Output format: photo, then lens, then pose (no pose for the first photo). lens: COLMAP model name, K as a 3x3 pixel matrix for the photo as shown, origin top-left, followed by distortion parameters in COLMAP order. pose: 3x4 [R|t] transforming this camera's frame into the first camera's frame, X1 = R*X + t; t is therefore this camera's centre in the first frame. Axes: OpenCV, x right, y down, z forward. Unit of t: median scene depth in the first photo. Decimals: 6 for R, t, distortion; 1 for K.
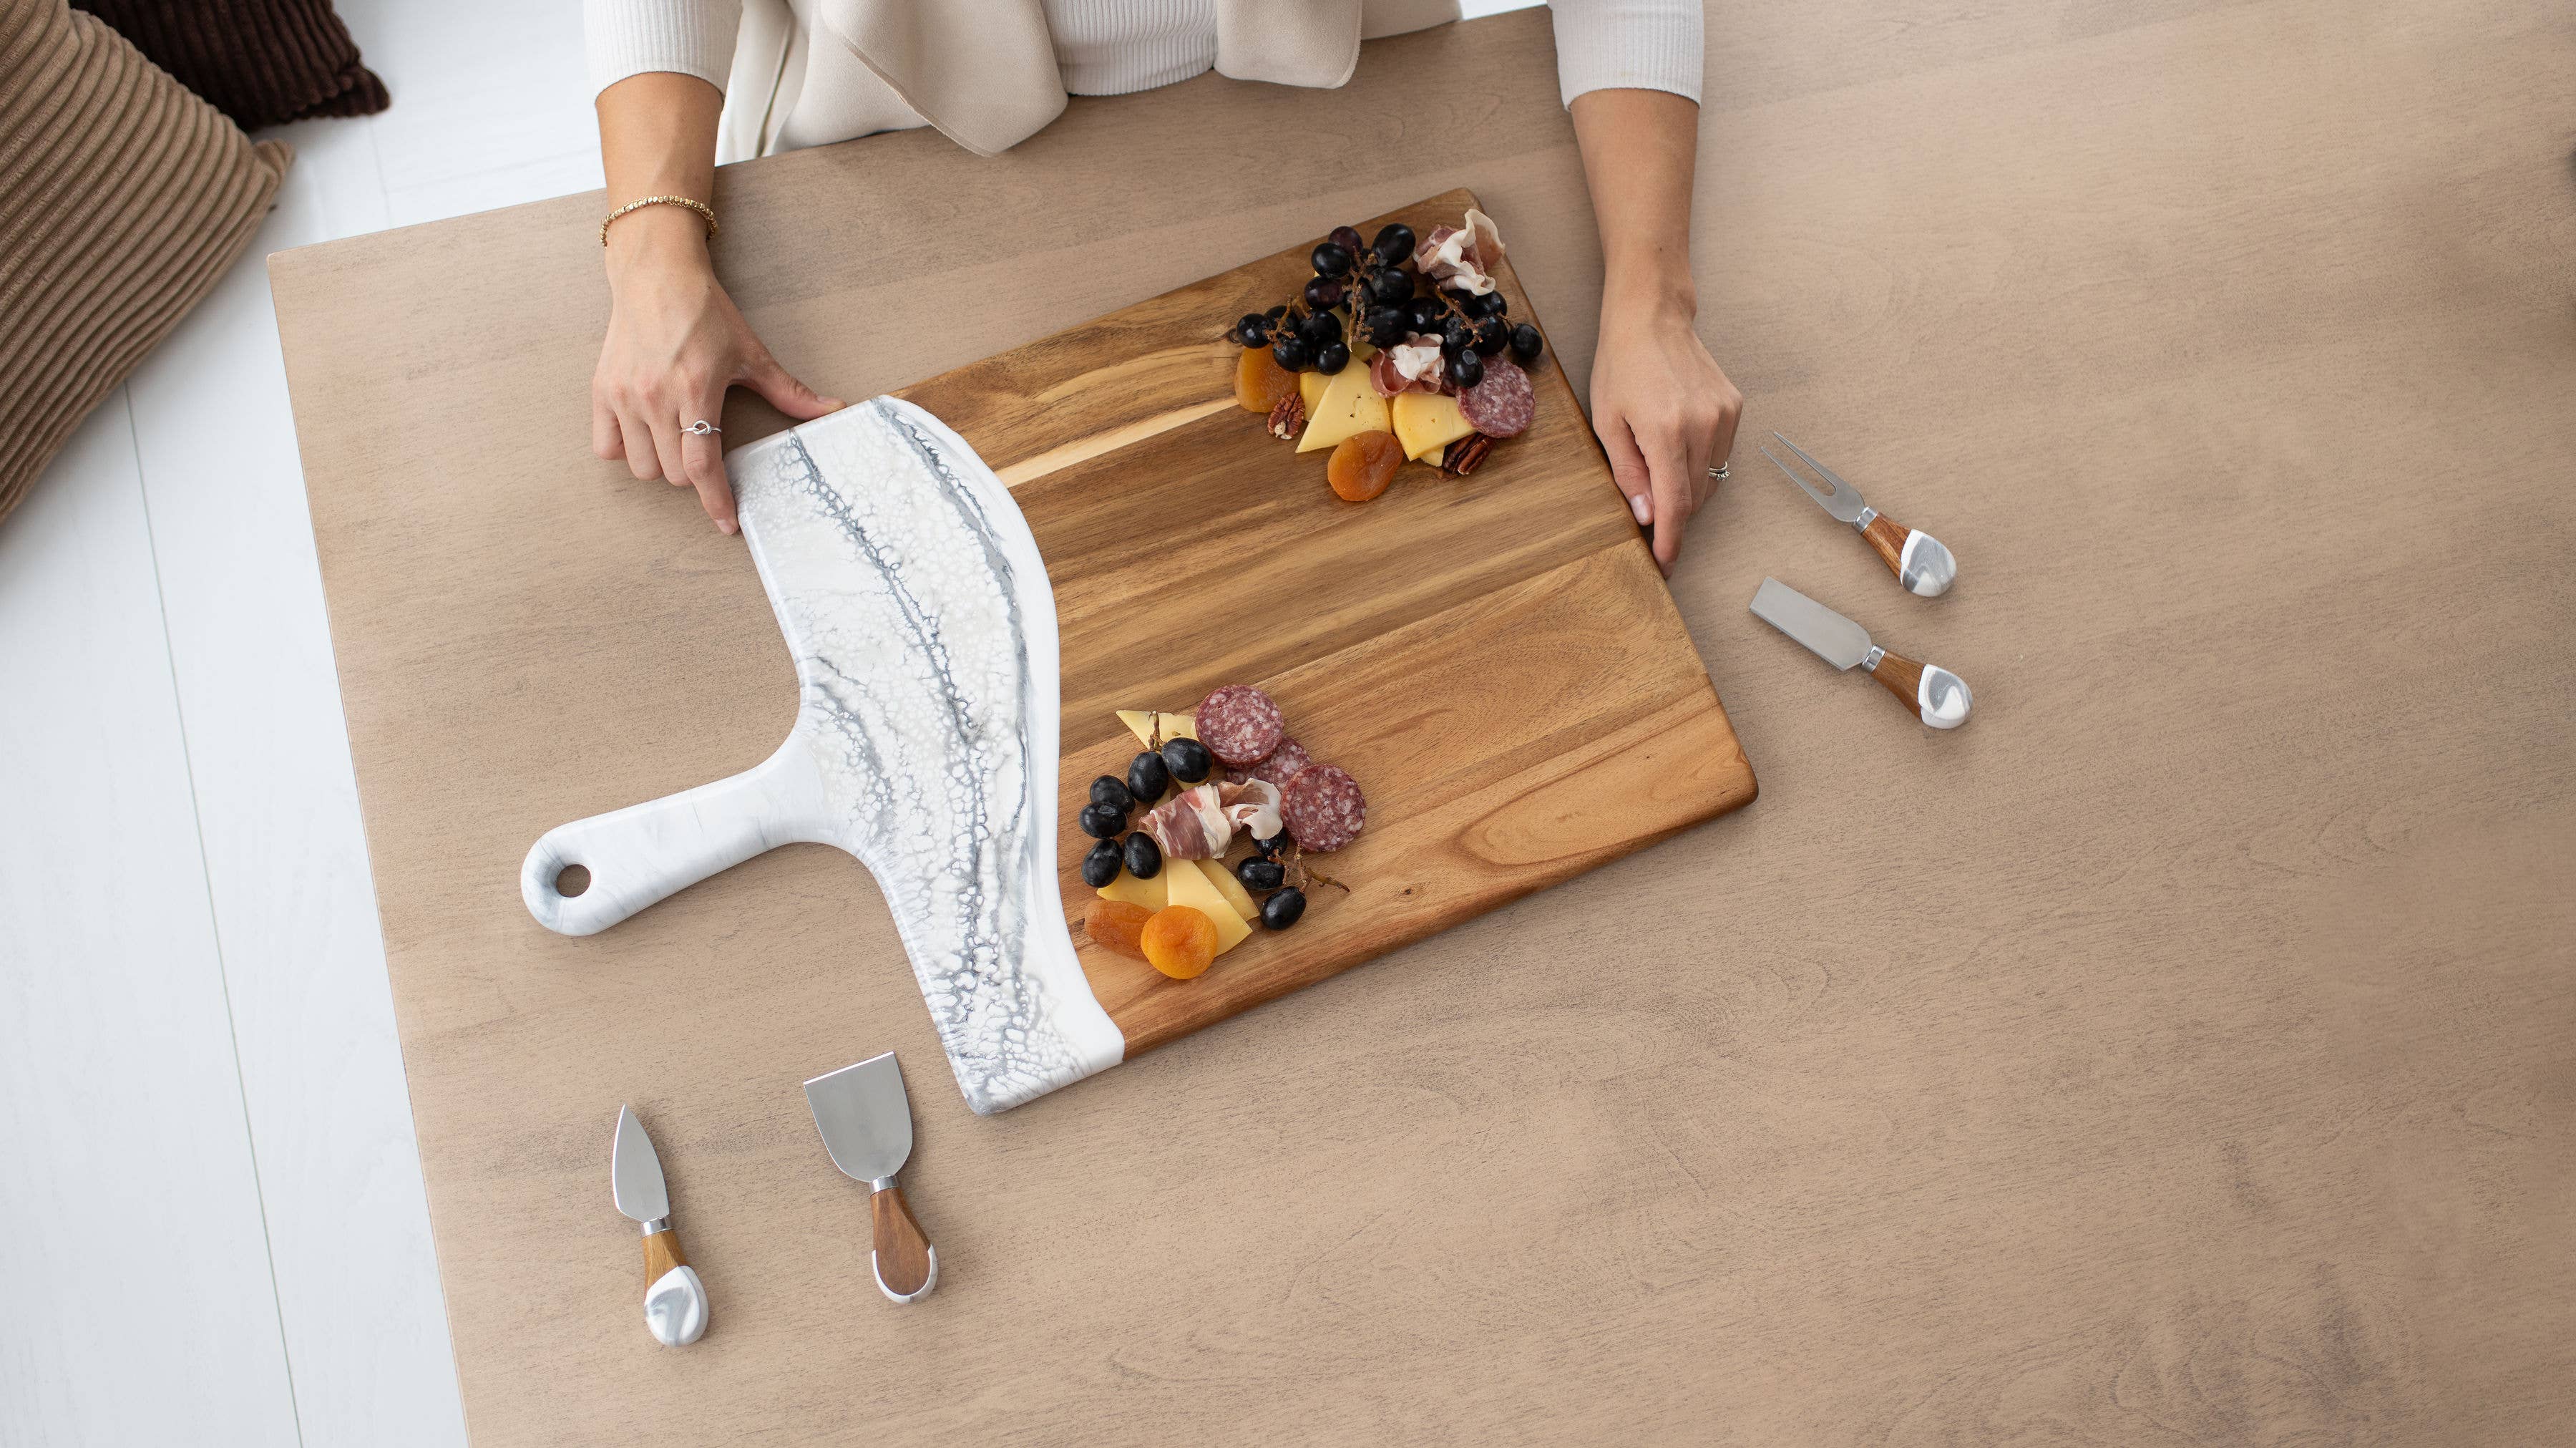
lens RADIAL K [[2485.8, 0, 1272.3], [0, 2485.8, 697.8], [0, 0, 1]] dist [0.009269, 0.000000]
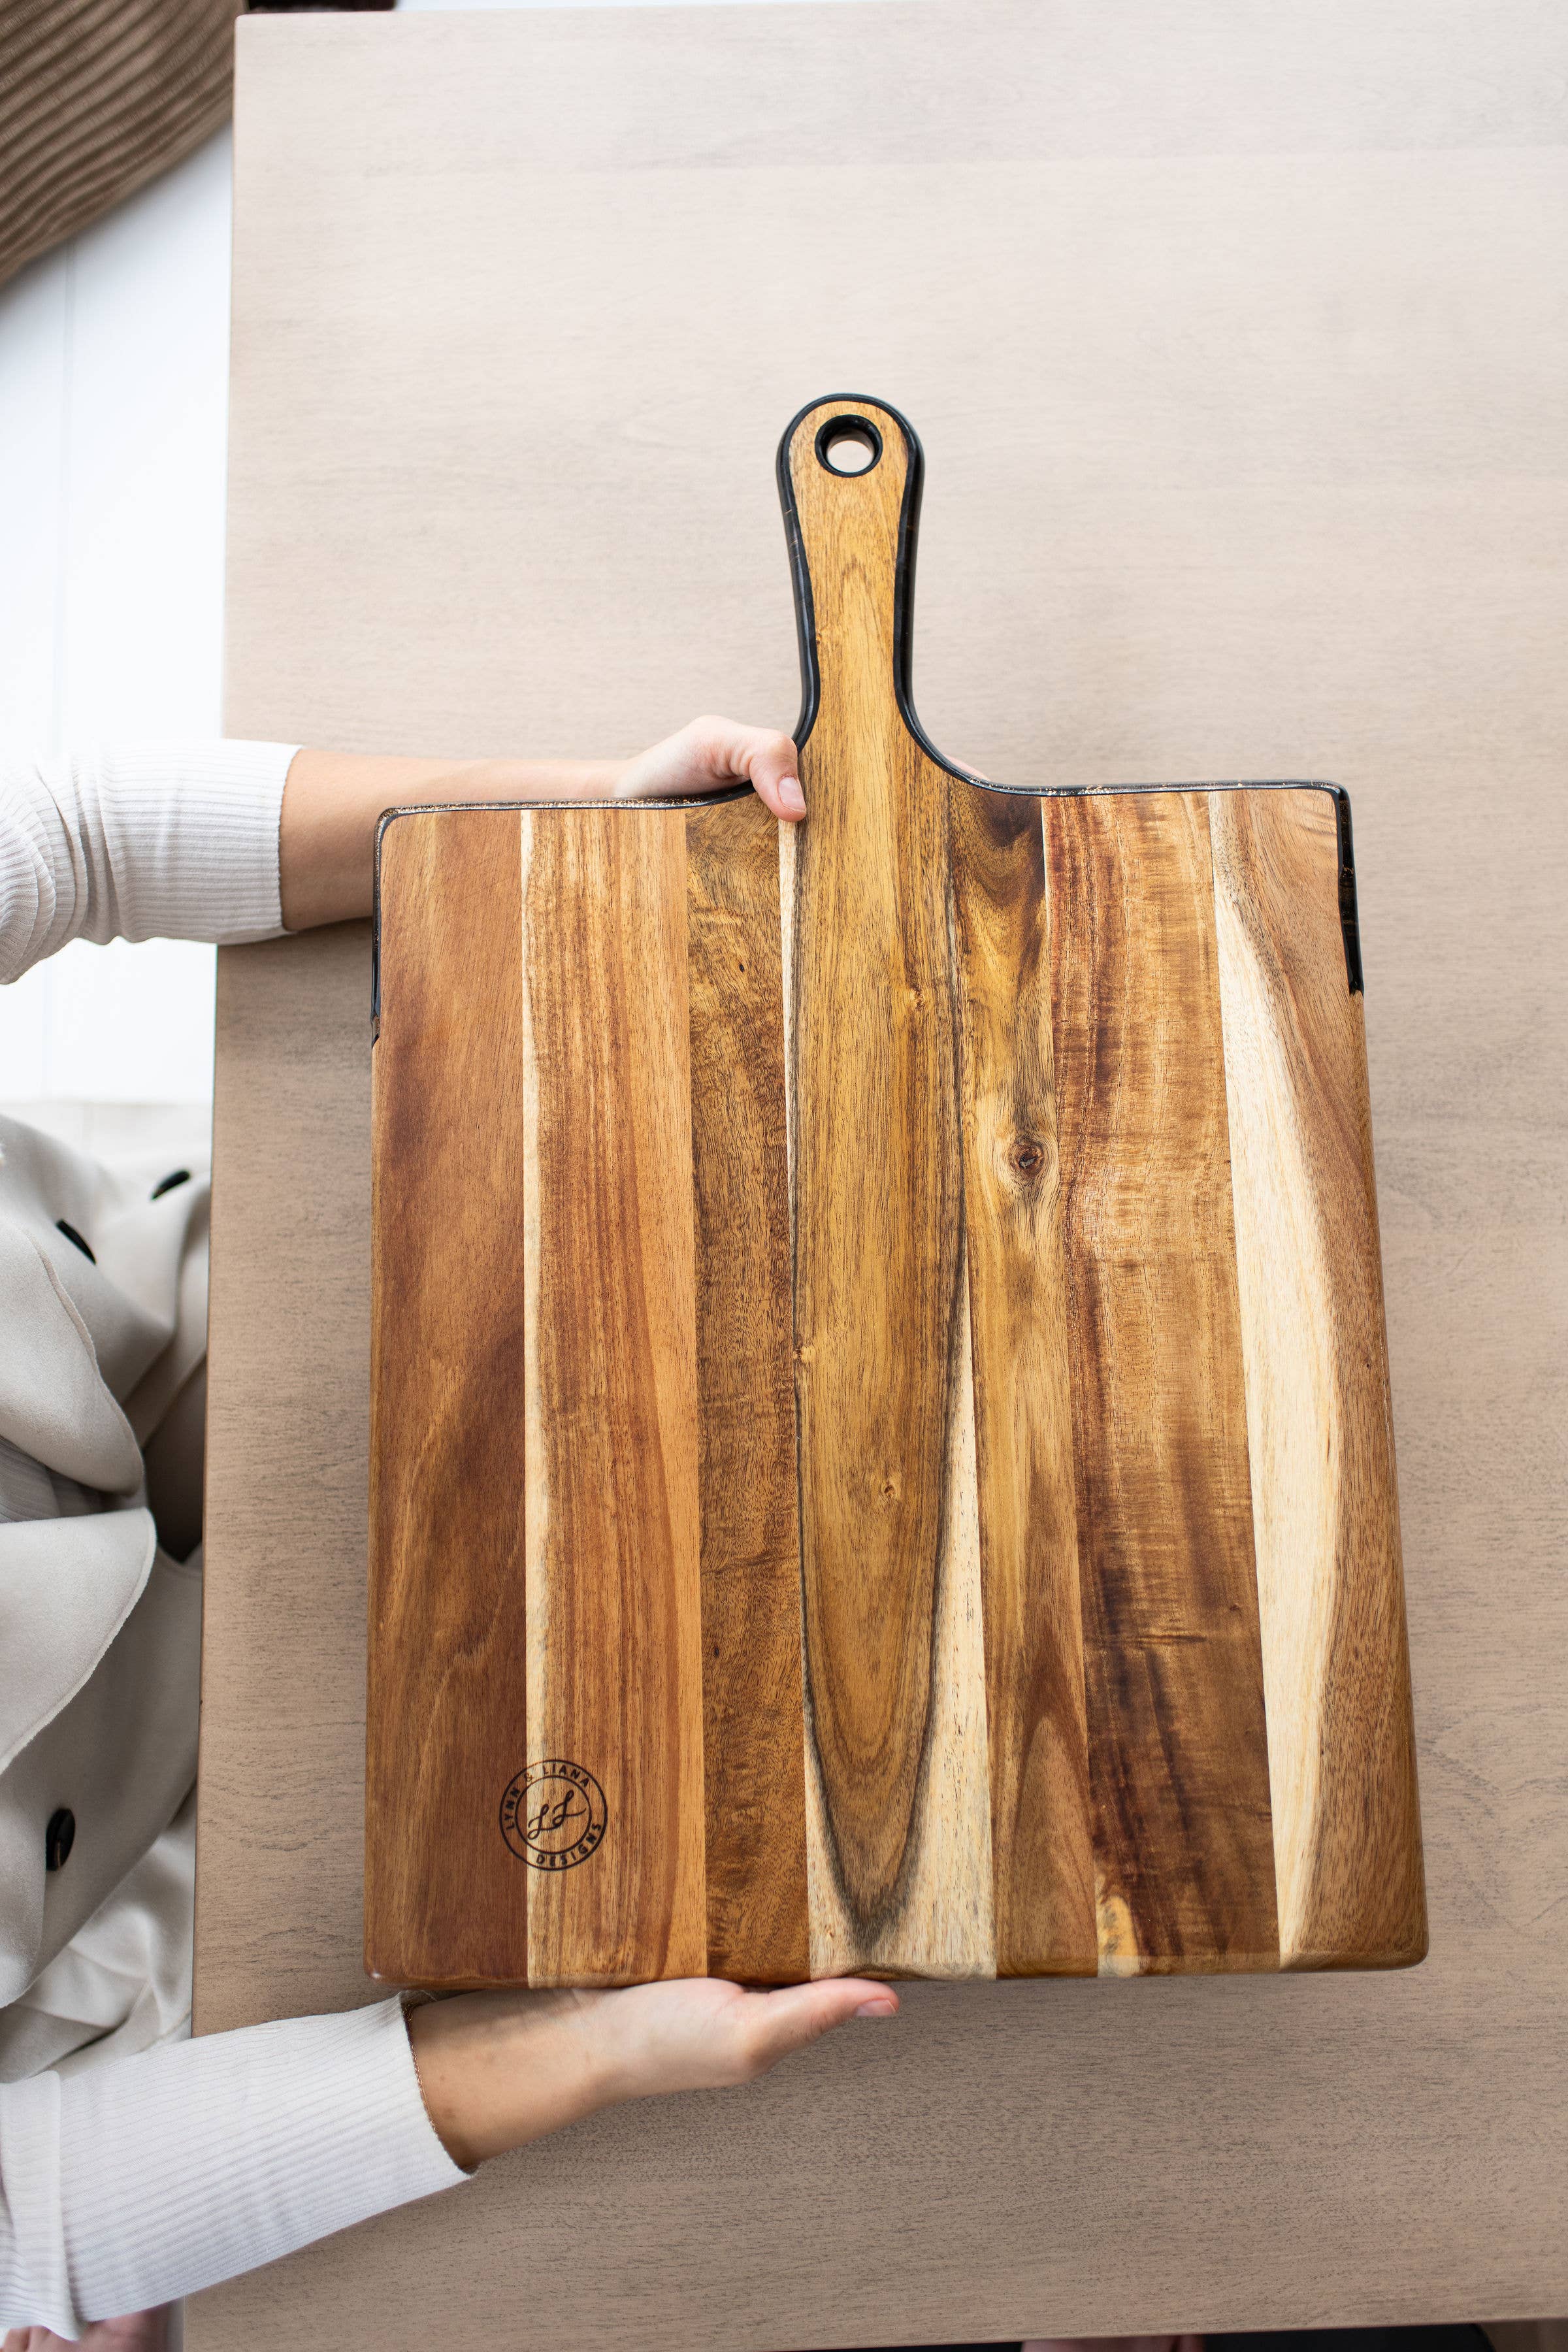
lens RADIAL K [[2256.1, 0, 786.4], [0, 2256.1, 1140.9], [0, 0, 1]] dist [0.010385, 0.000000]
pose [[0.974517, 0.194817, -0.111185, -0.053543], [-0.191220, 0.980637, 0.042255, 0.146964], [0.117264, -0.019918, 0.992901, 0.238843]]
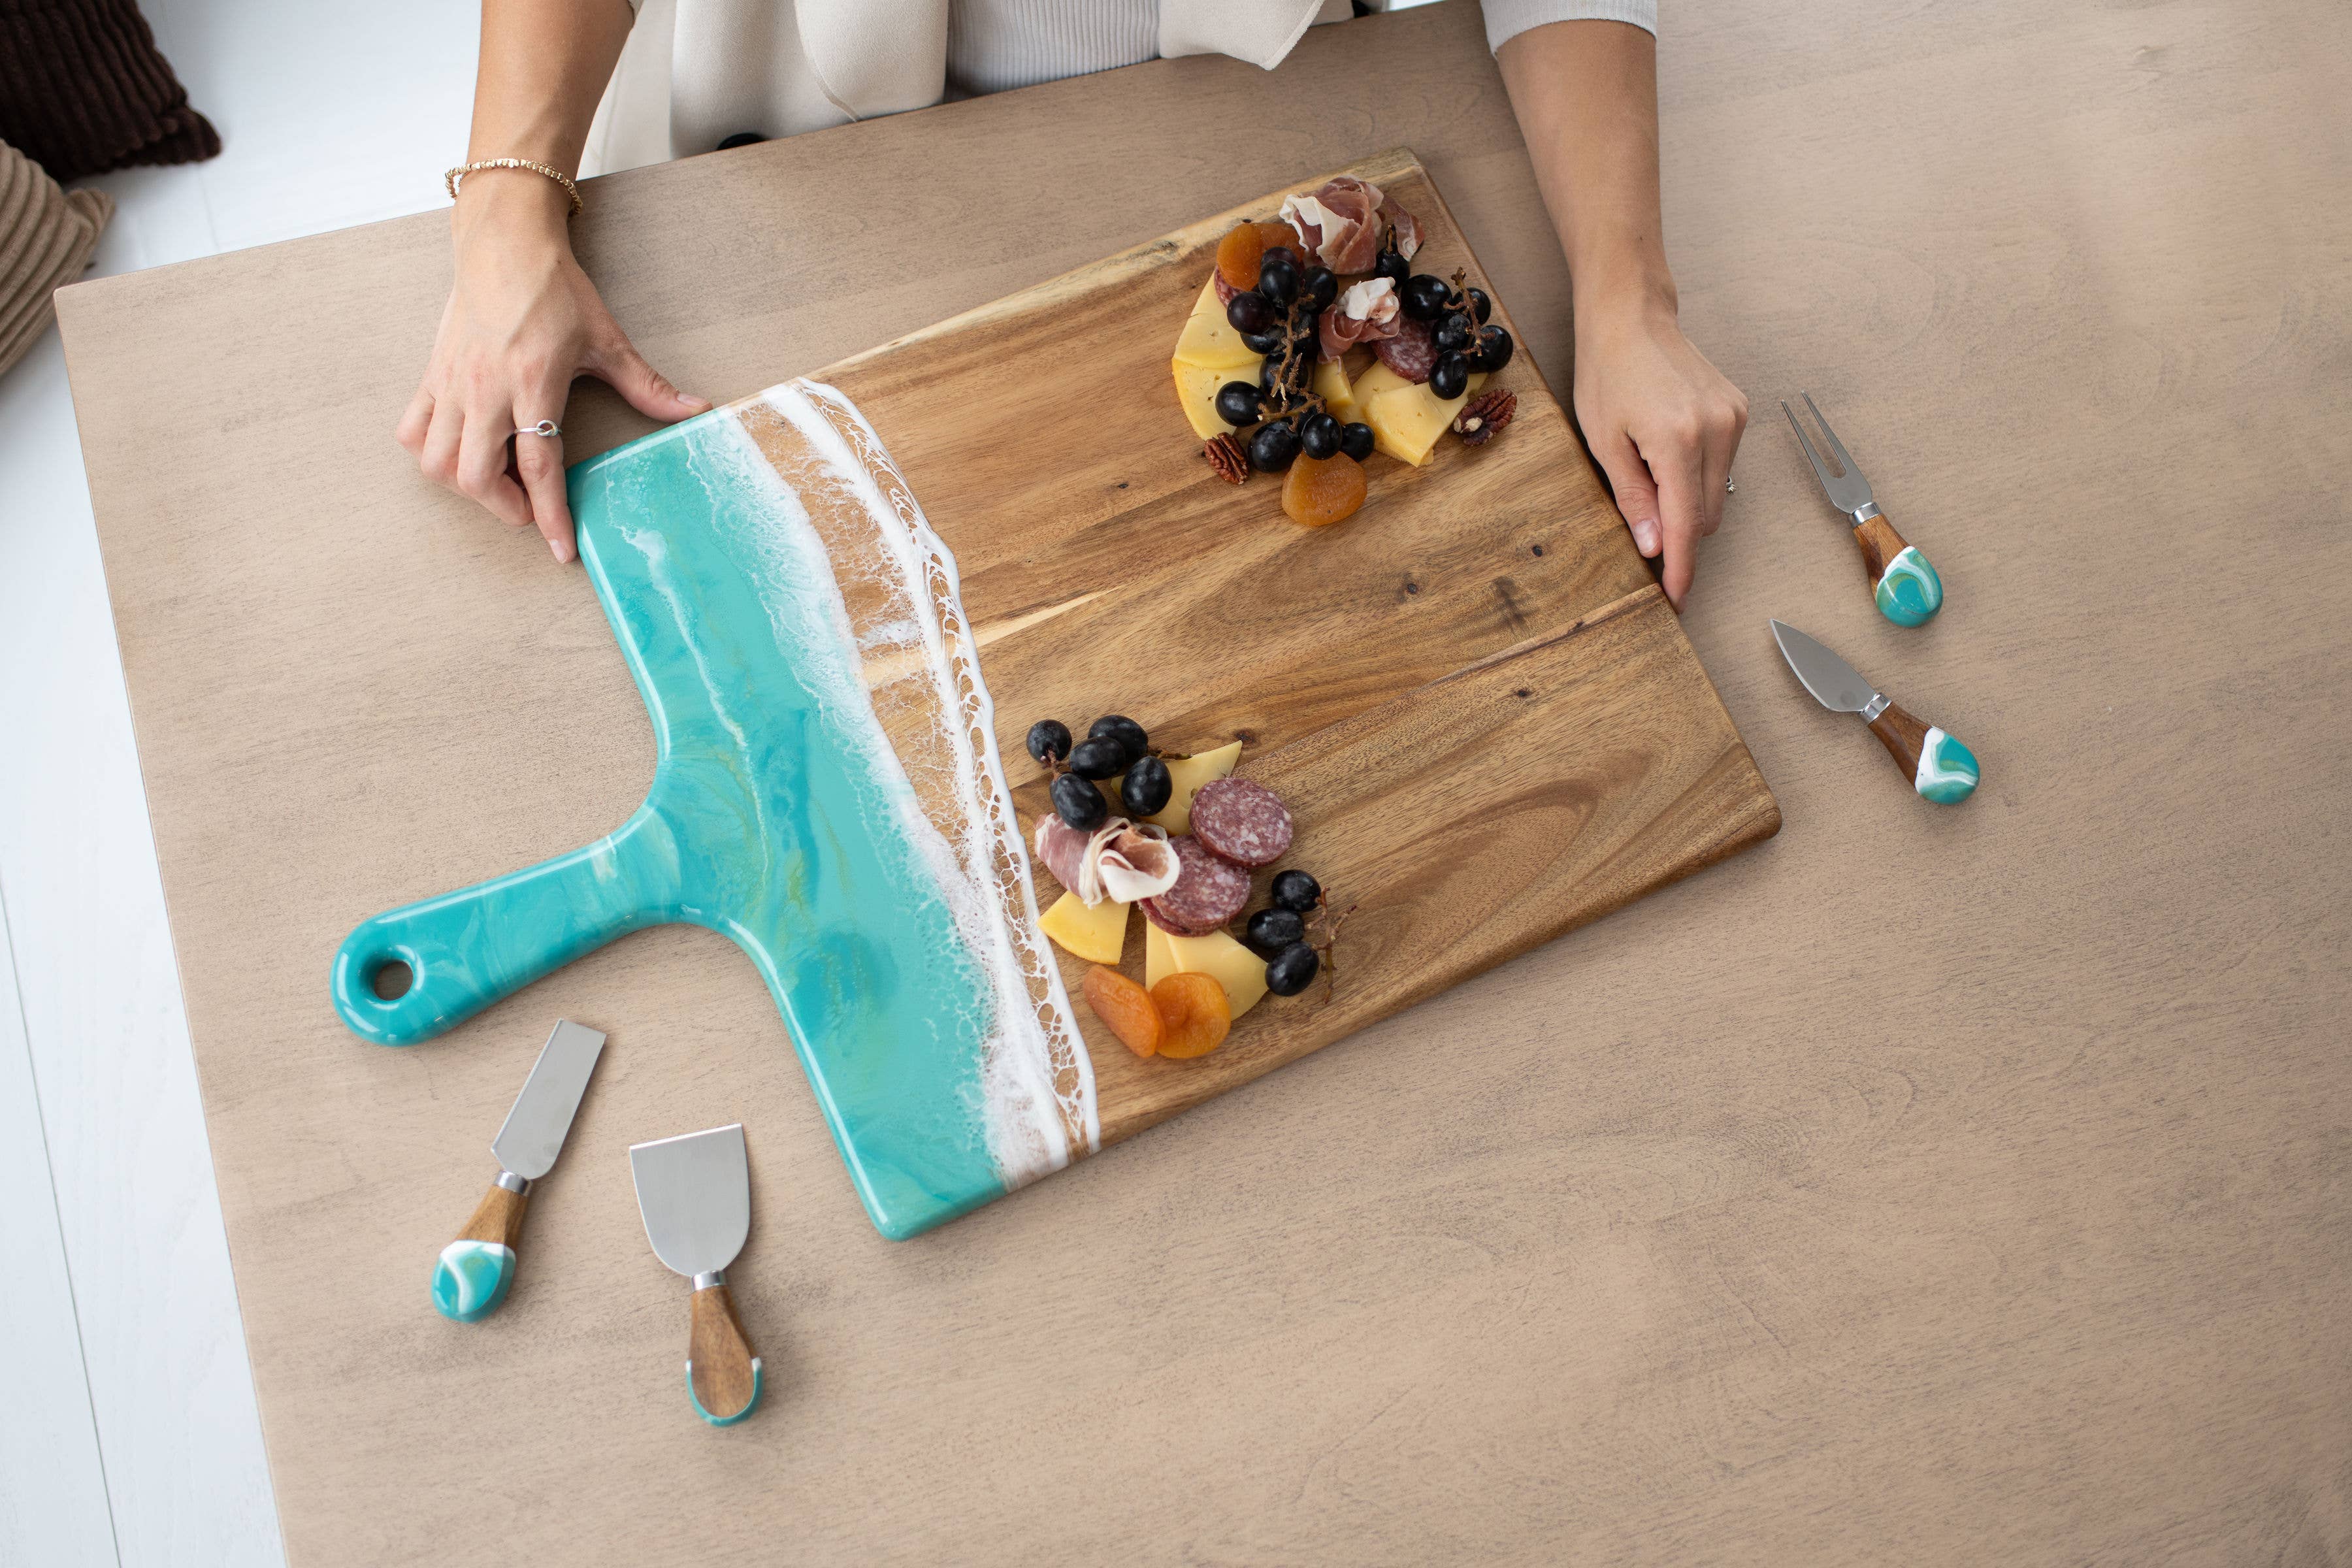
lens RADIAL K [[2256.1, 0, 1163.4], [0, 2256.1, 772.6], [0, 0, 1]] dist [0.010385, 0.000000]
pose [[0.999464, -0.026602, 0.019092, -0.046331], [0.026686, 0.999635, -0.004161, 0.000099], [-0.018974, 0.004668, 0.999809, 0.232873]]
